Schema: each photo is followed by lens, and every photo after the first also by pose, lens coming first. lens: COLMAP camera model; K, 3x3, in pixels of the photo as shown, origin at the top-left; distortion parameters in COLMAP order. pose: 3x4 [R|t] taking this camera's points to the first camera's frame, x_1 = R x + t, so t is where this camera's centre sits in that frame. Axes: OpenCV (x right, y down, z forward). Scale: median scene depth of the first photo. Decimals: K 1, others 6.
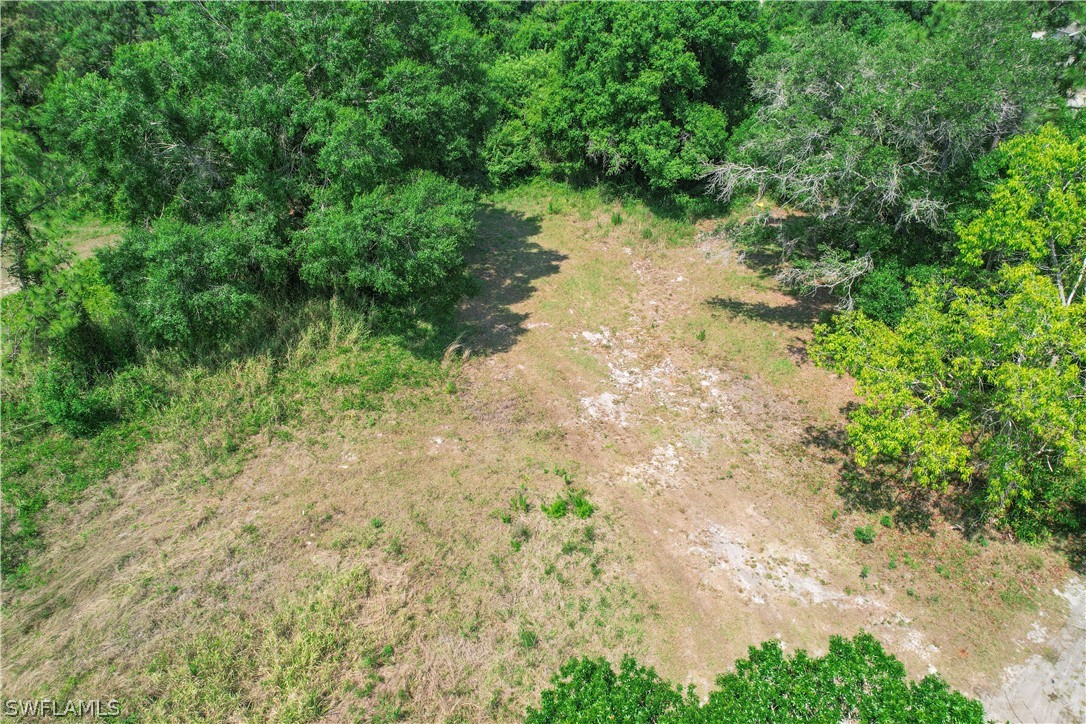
lens RADIAL K [[692.2, 0, 540.9], [0, 692.2, 368.9], [0, 0, 1]] dist [-0.068740, 0.058643]
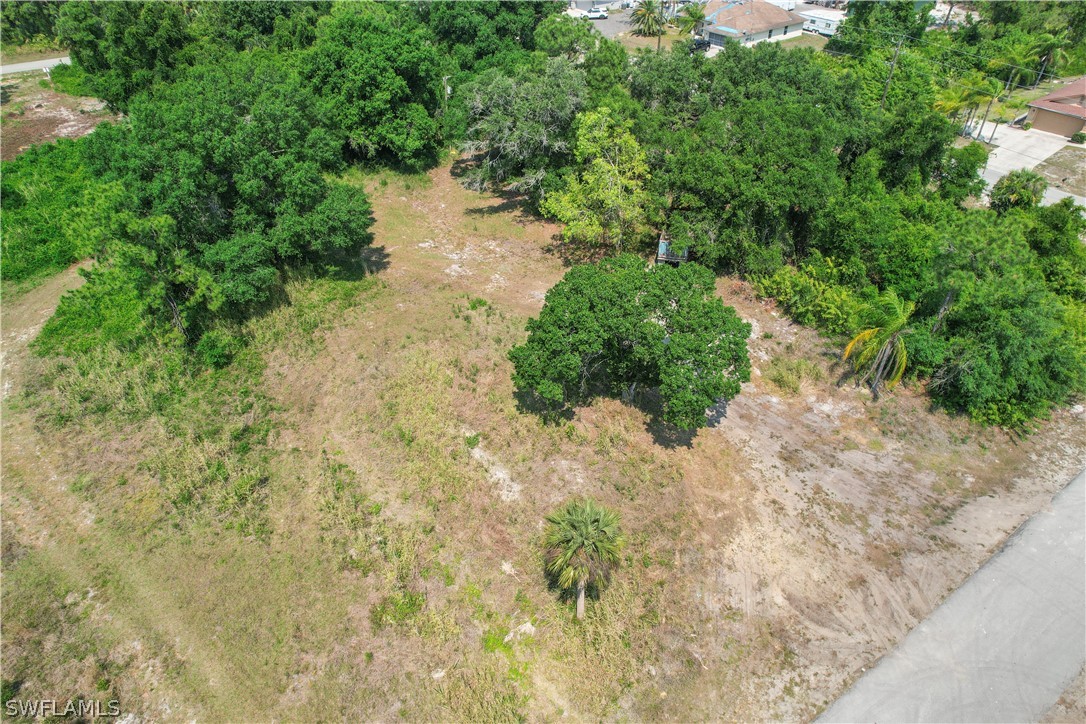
lens RADIAL K [[695.4, 0, 542.7], [0, 695.4, 377.6], [0, 0, 1]] dist [-0.081436, 0.077971]
pose [[0.817584, -0.366179, 0.444376, -0.525947], [0.320923, 0.930543, 0.176346, 0.050423], [-0.478085, -0.001567, 0.878312, -0.677106]]
